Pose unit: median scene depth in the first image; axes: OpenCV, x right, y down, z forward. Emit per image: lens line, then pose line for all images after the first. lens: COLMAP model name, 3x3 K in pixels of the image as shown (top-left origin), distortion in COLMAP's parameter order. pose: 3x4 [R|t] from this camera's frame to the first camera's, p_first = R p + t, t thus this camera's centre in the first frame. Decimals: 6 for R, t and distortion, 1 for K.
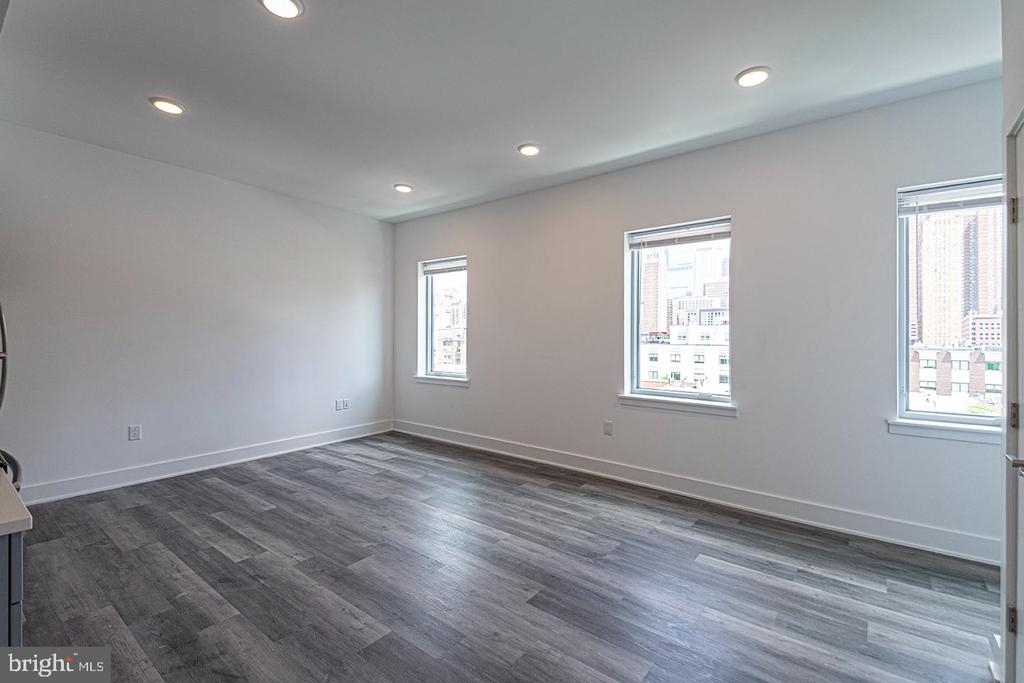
lens RADIAL K [[445.5, 0, 512.2], [0, 445.5, 331.6], [0, 0, 1]] dist [0.074557, -0.034917]
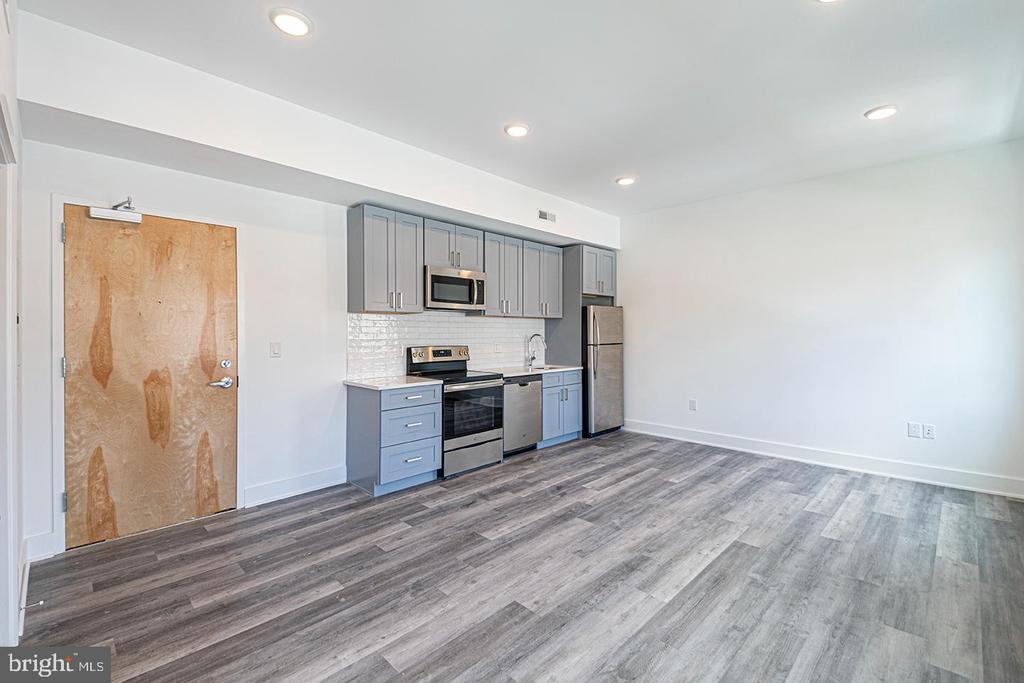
lens RADIAL K [[445.5, 0, 512.2], [0, 445.5, 331.6], [0, 0, 1]] dist [0.074557, -0.034917]
pose [[-0.102174, -0.004852, -0.994755, 0.704423], [0.008364, 0.999949, -0.005736, 0.009439], [0.994731, -0.008907, -0.102128, 0.759574]]
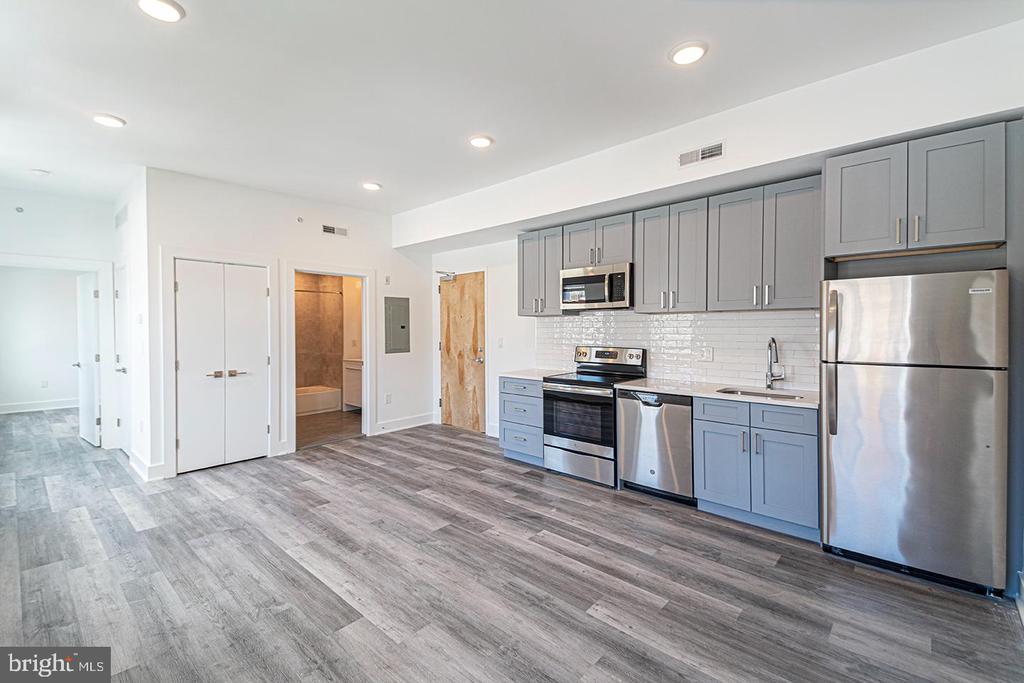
lens RADIAL K [[439.2, 0, 516.0], [0, 439.2, 332.6], [0, 0, 1]] dist [0.074859, -0.033420]
pose [[-0.998323, -0.002236, 0.057848, -0.484638], [-0.002040, 0.999992, 0.003436, -0.002937], [-0.057855, 0.003312, -0.998320, 1.740338]]
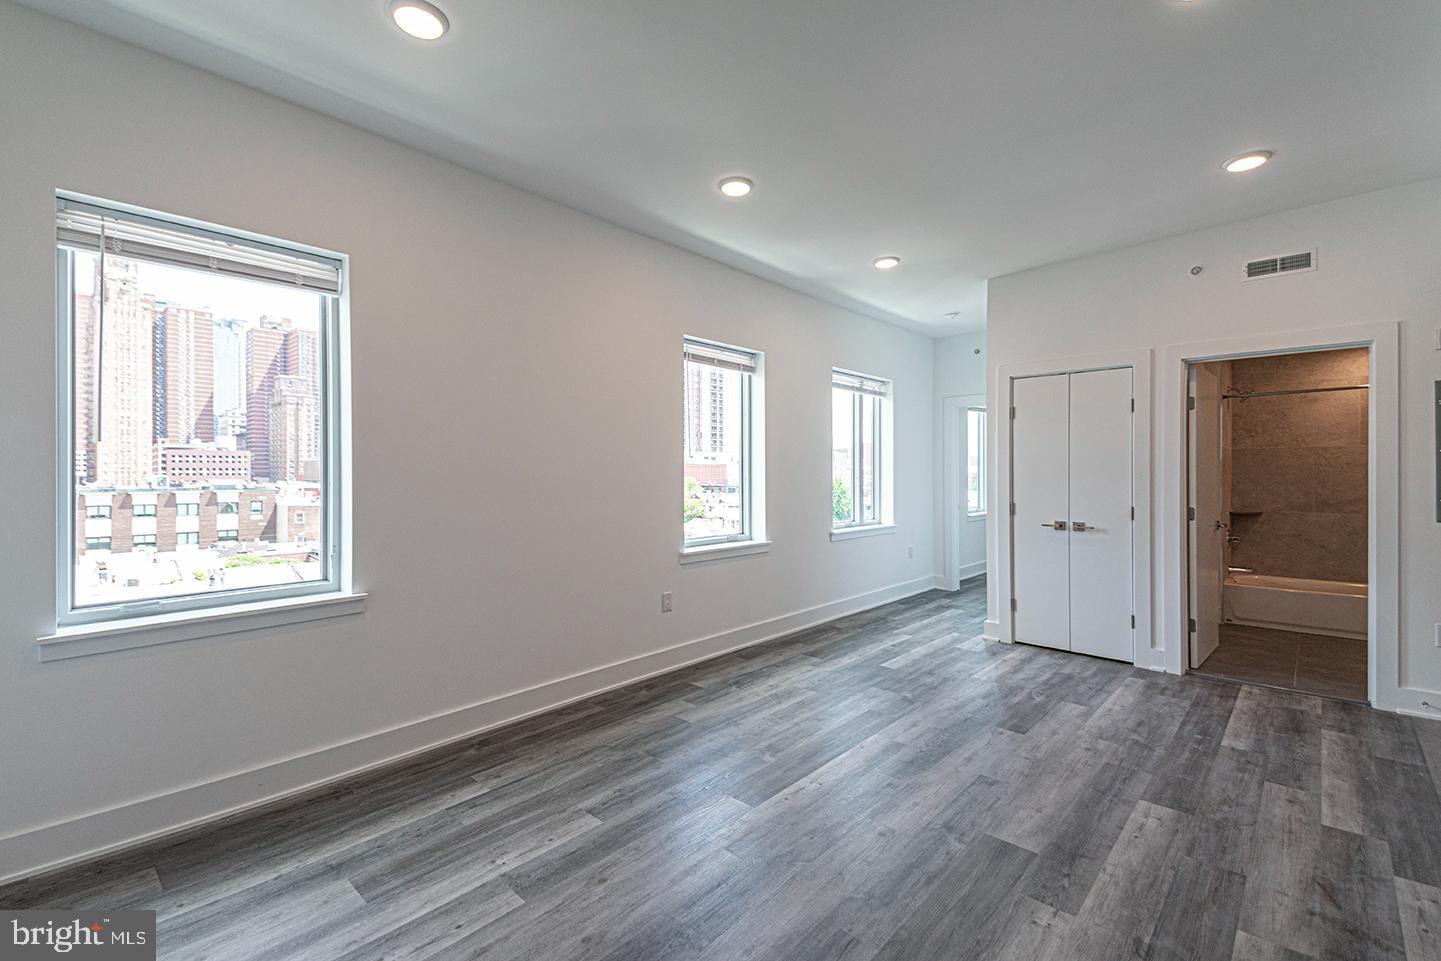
lens RADIAL K [[634.0, 0, 715.2], [0, 634.0, 475.1], [0, 0, 1]] dist [0.069295, -0.035885]
pose [[0.079512, -0.010654, 0.996777, -0.999637], [-0.004175, 0.999931, 0.011020, 0.004534], [-0.996825, -0.005037, 0.079462, 1.084053]]
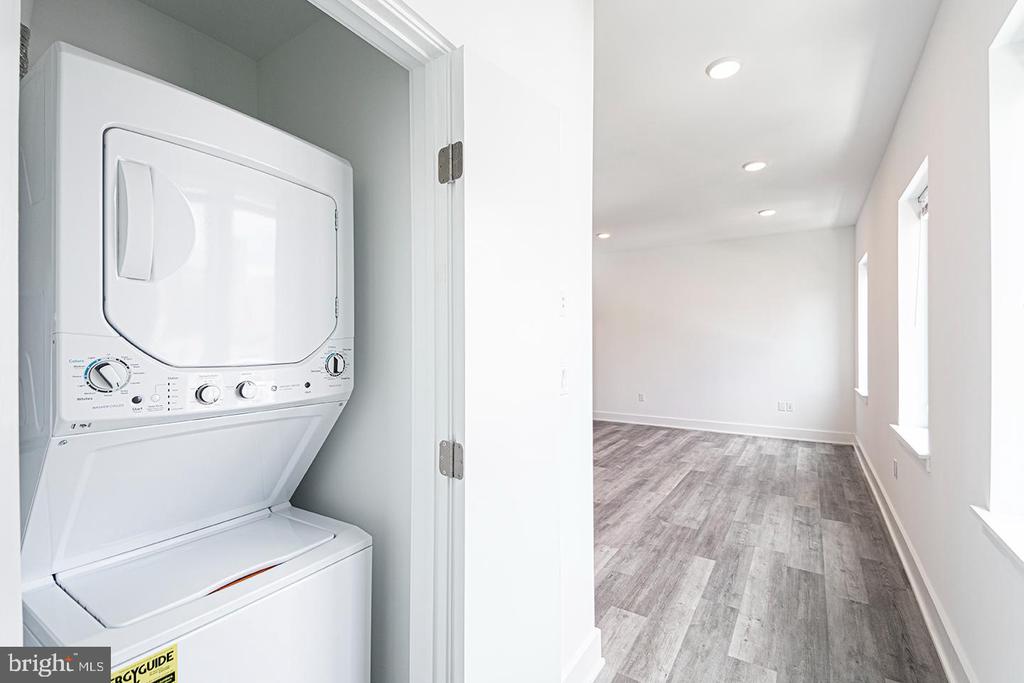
lens RADIAL K [[439.2, 0, 516.0], [0, 439.2, 332.6], [0, 0, 1]] dist [0.074859, -0.033420]
pose [[0.097168, -0.031775, -0.994761, 1.154792], [0.011279, 0.999461, -0.030824, 0.012654], [0.995204, -0.008225, 0.097474, 0.402670]]
